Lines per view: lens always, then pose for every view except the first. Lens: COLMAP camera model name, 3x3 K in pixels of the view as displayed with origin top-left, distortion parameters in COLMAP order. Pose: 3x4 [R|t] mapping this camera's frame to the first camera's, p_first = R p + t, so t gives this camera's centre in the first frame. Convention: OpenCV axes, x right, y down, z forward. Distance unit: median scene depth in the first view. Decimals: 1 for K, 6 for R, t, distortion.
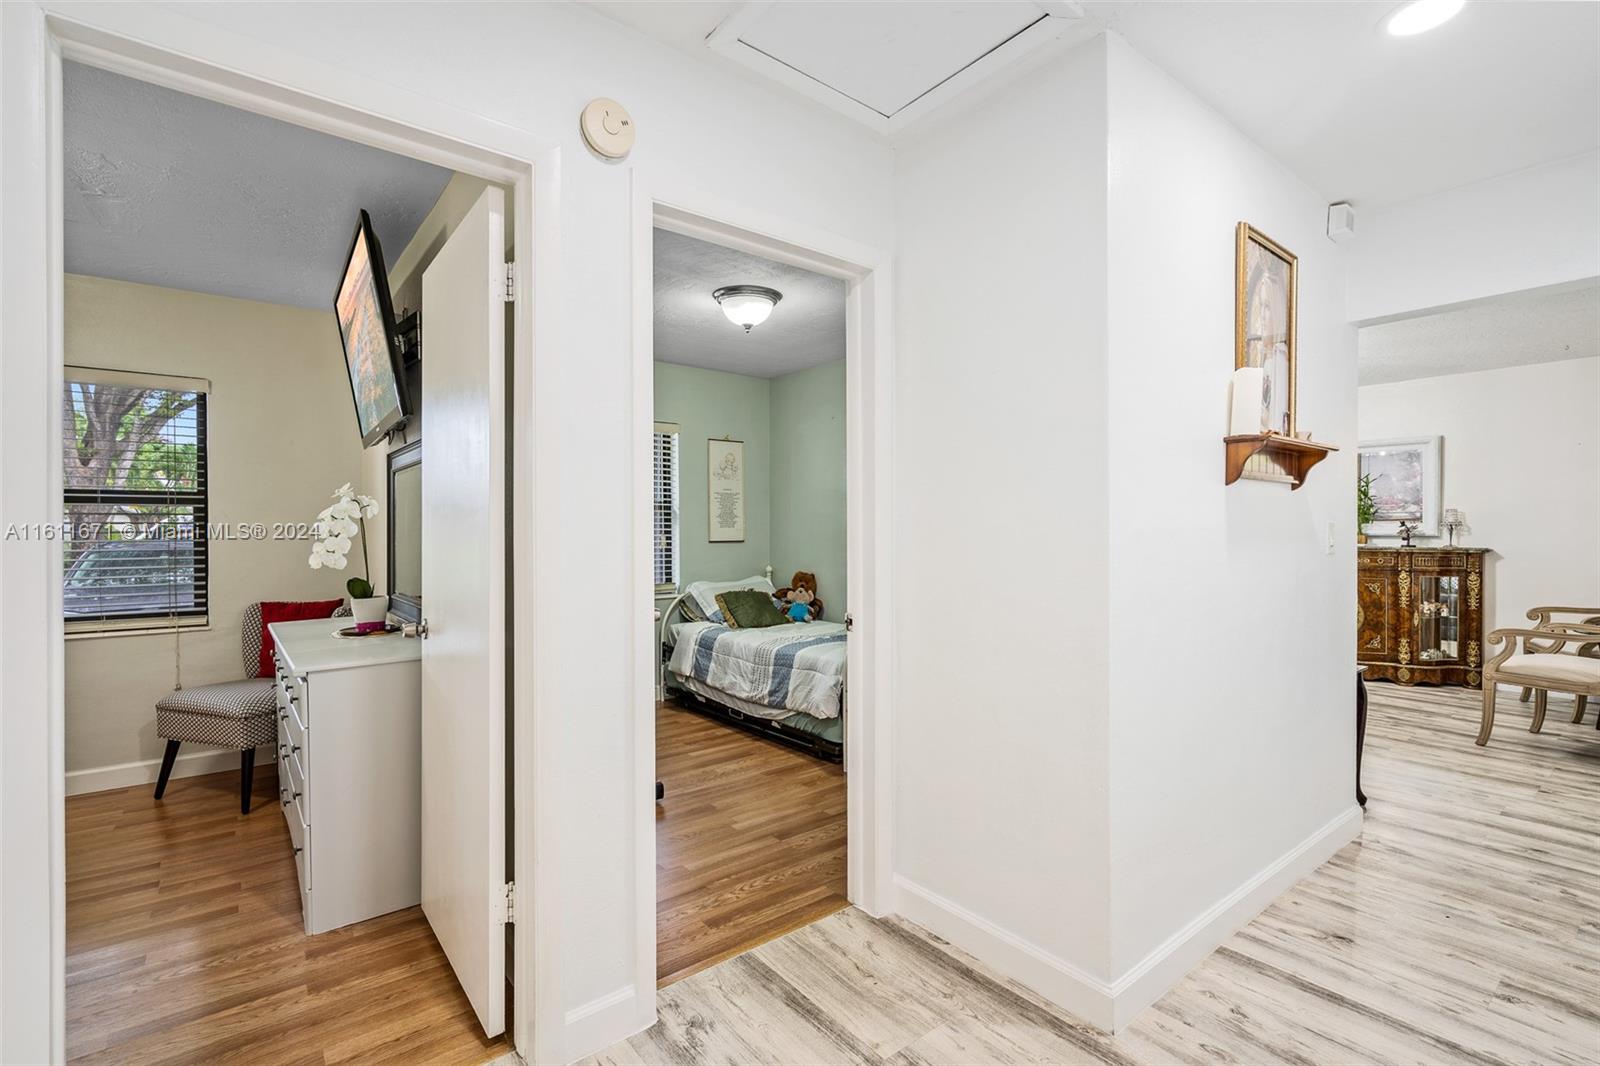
lens RADIAL K [[724.5, 0, 800.1], [0, 724.5, 535.6], [0, 0, 1]] dist [-0.000421, 0.000425]
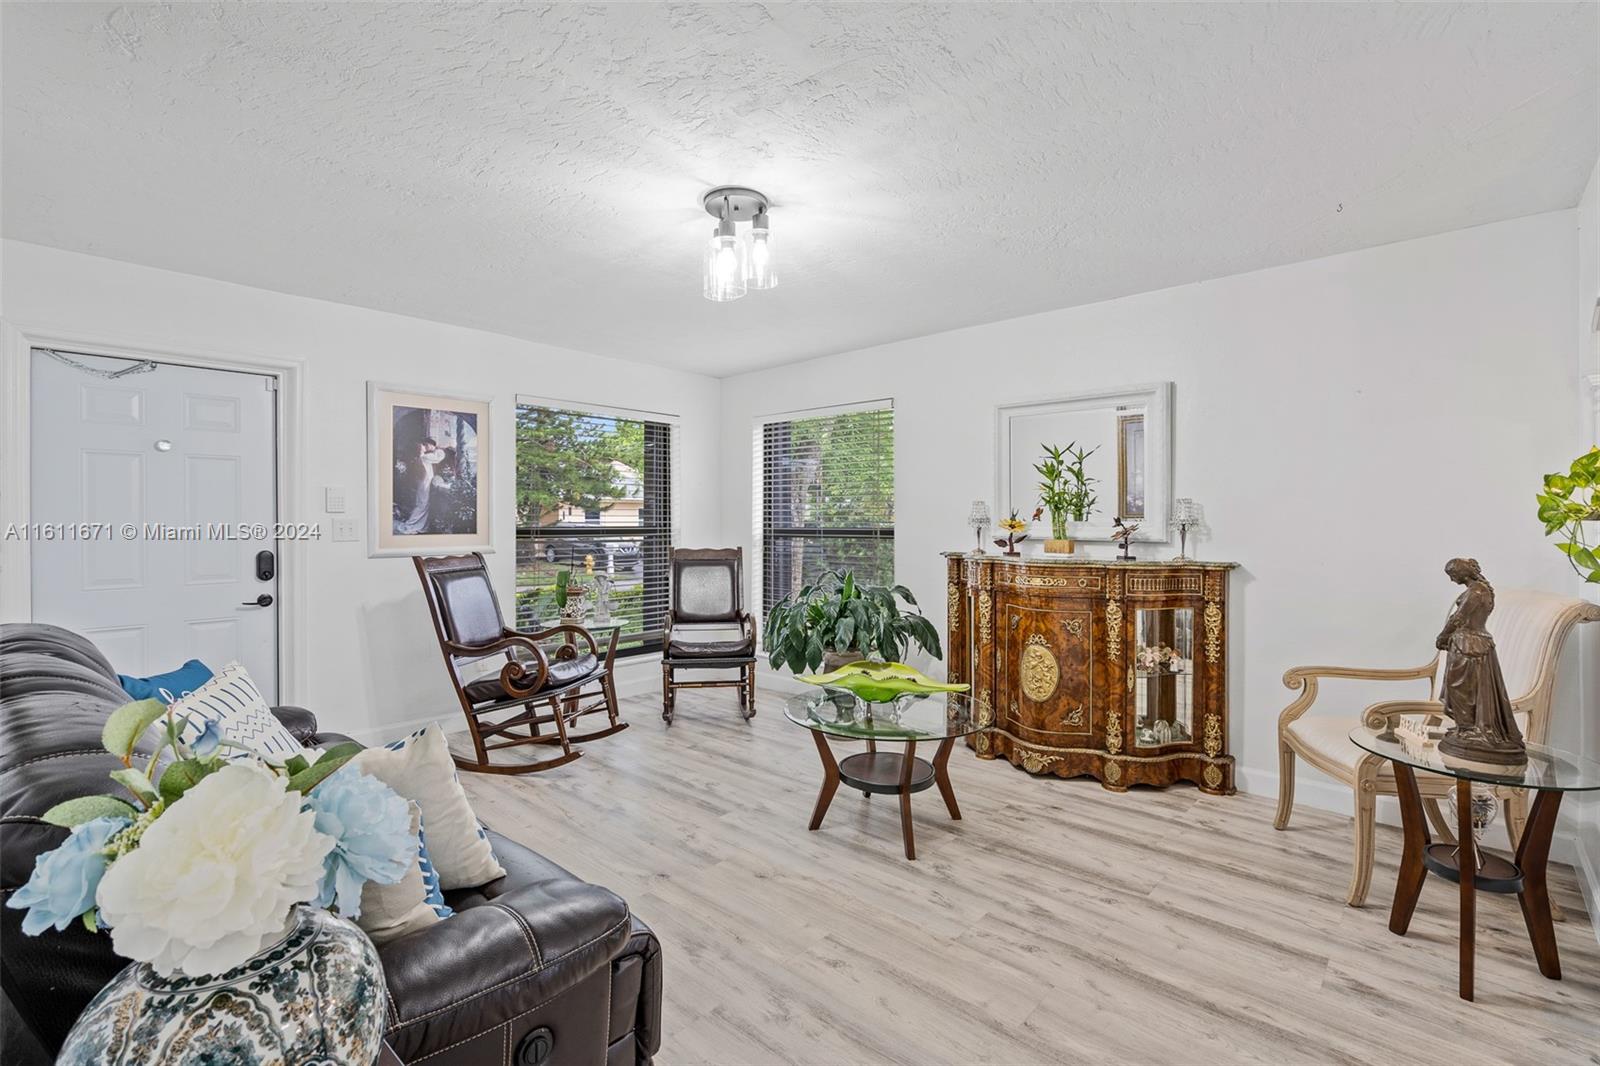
lens RADIAL K [[730.7, 0, 798.4], [0, 730.7, 524.2], [0, 0, 1]] dist [-0.001341, 0.001639]
pose [[0.987316, 0.000207, 0.158769, 0.473905], [0.000592, 0.999987, -0.004984, -0.012056], [-0.158768, 0.005014, 0.987303, 0.434501]]
